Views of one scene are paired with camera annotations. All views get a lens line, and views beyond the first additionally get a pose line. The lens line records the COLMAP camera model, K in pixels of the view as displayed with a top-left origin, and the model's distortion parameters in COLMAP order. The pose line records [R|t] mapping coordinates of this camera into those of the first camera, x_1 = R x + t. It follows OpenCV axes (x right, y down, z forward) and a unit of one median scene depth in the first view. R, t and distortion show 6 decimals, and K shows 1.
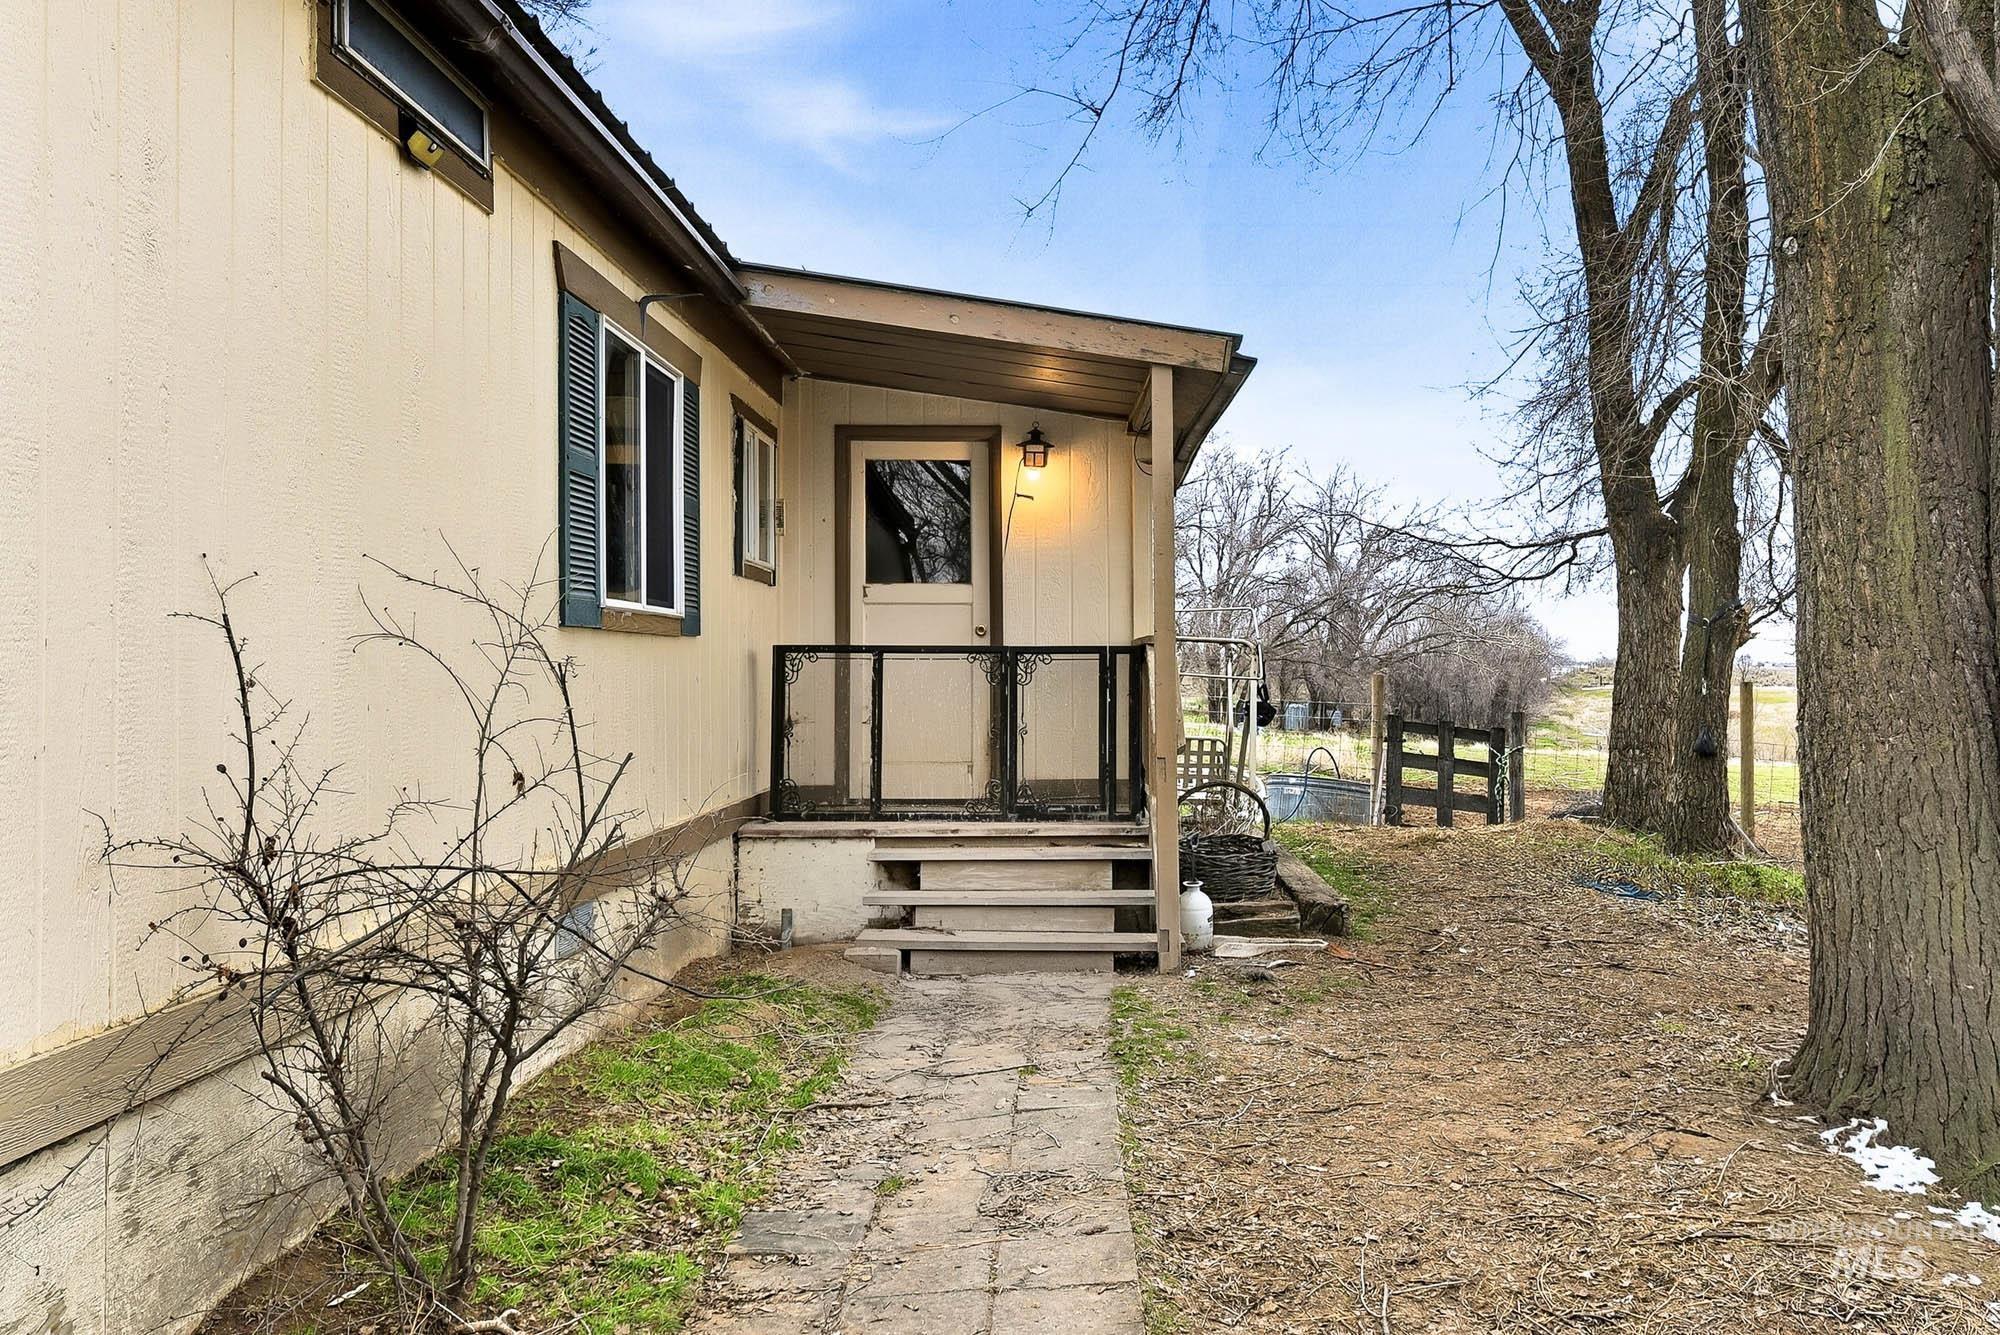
lens RADIAL K [[1384.1, 0, 1000.7], [0, 1384.1, 665.6], [0, 0, 1]] dist [0.000028, 0.000002]
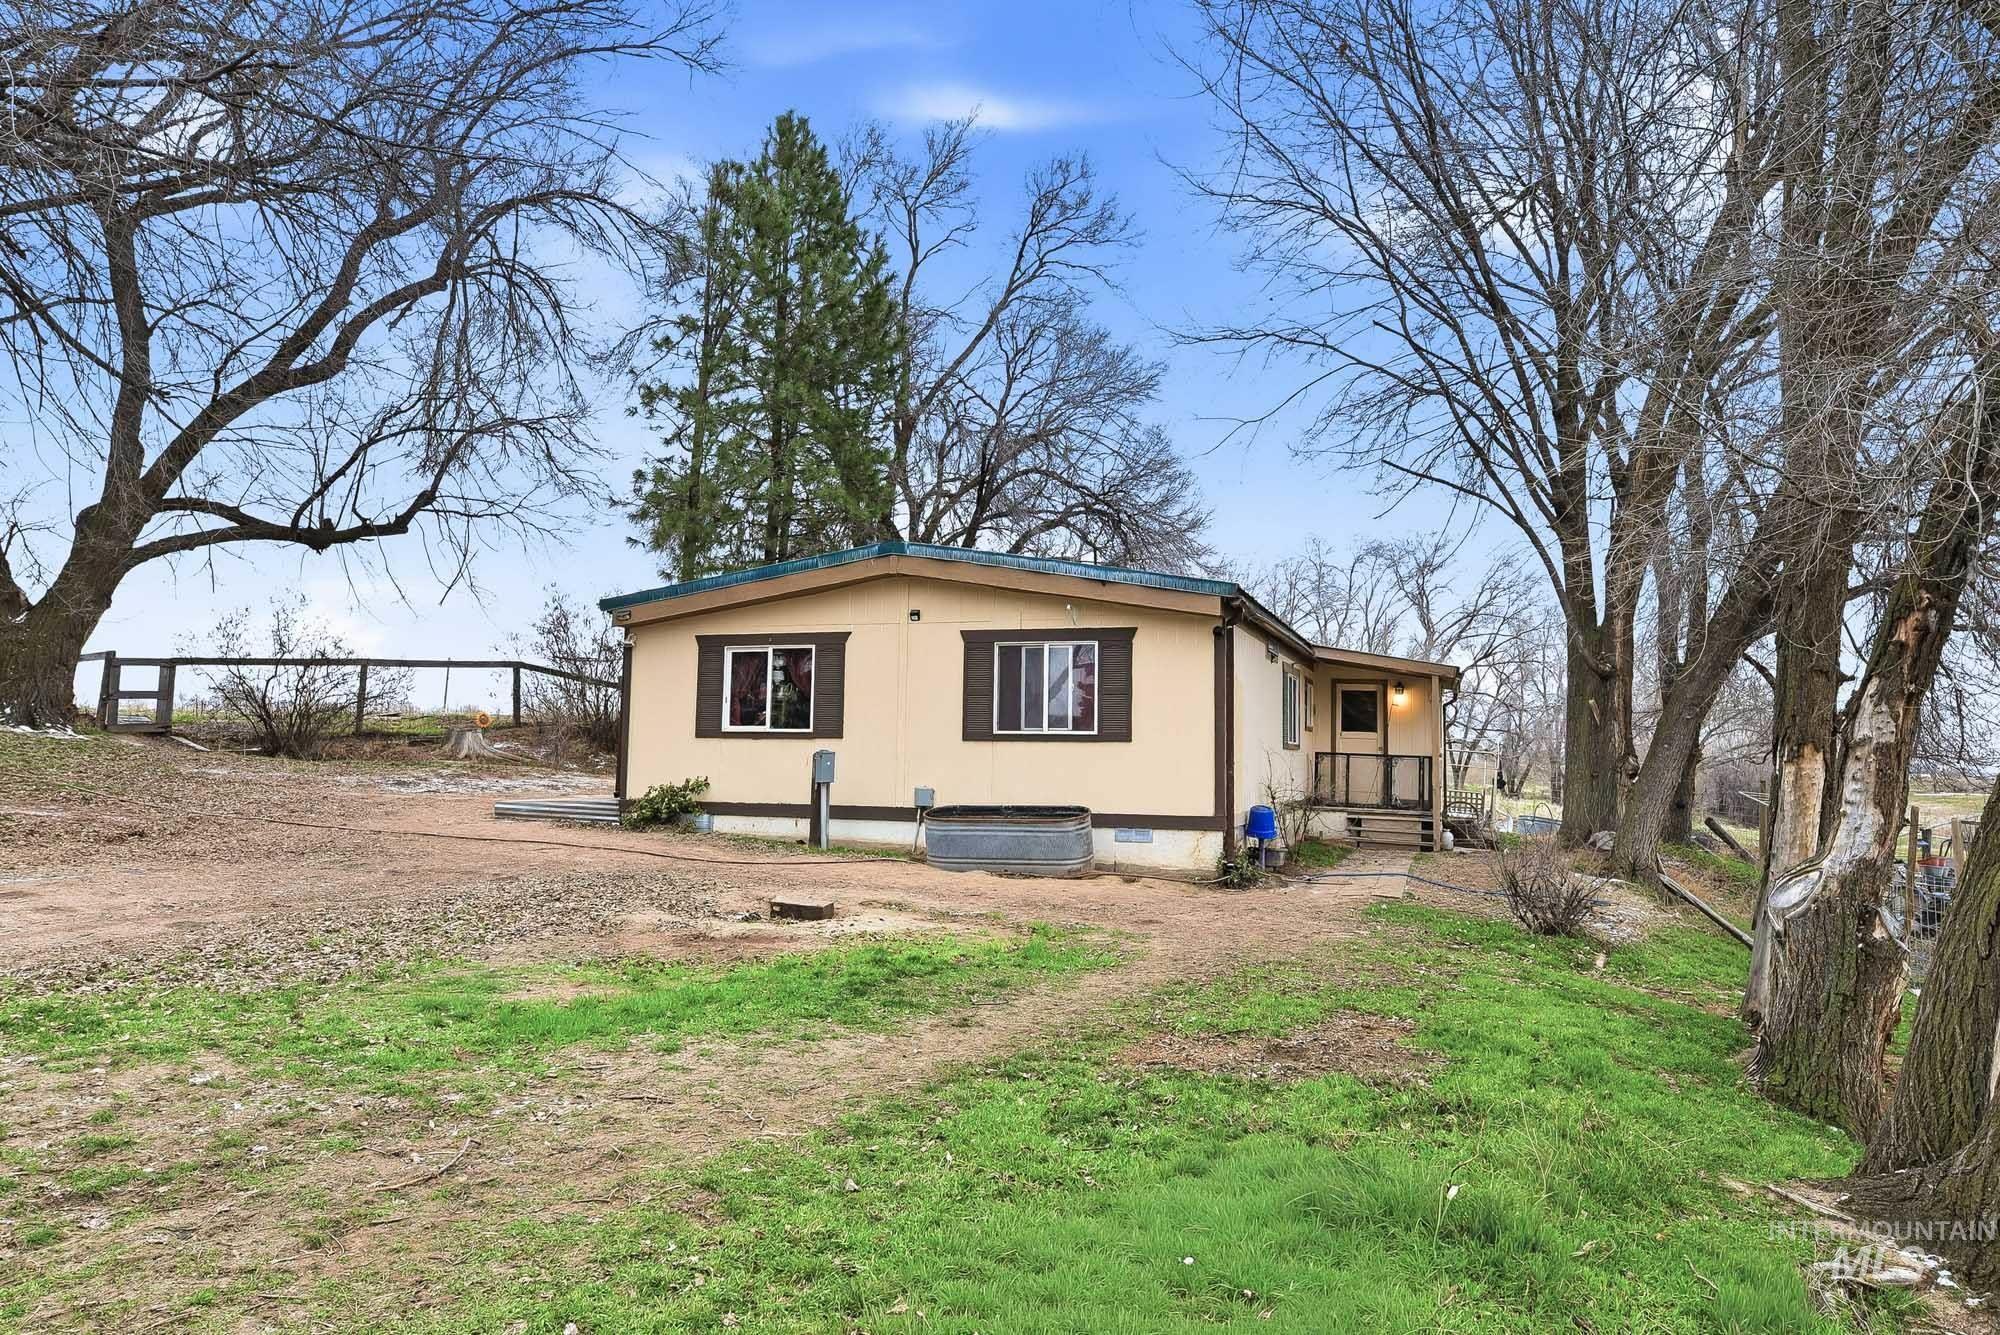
lens RADIAL K [[1316.0, 0, 1010.6], [0, 1316.0, 666.8], [0, 0, 1]] dist [-0.011615, -0.000710]
pose [[0.961603, 0.017823, -0.273865, -0.008792], [-0.035349, 0.997620, -0.059195, -0.006729], [0.272158, 0.066603, 0.959945, -2.167027]]
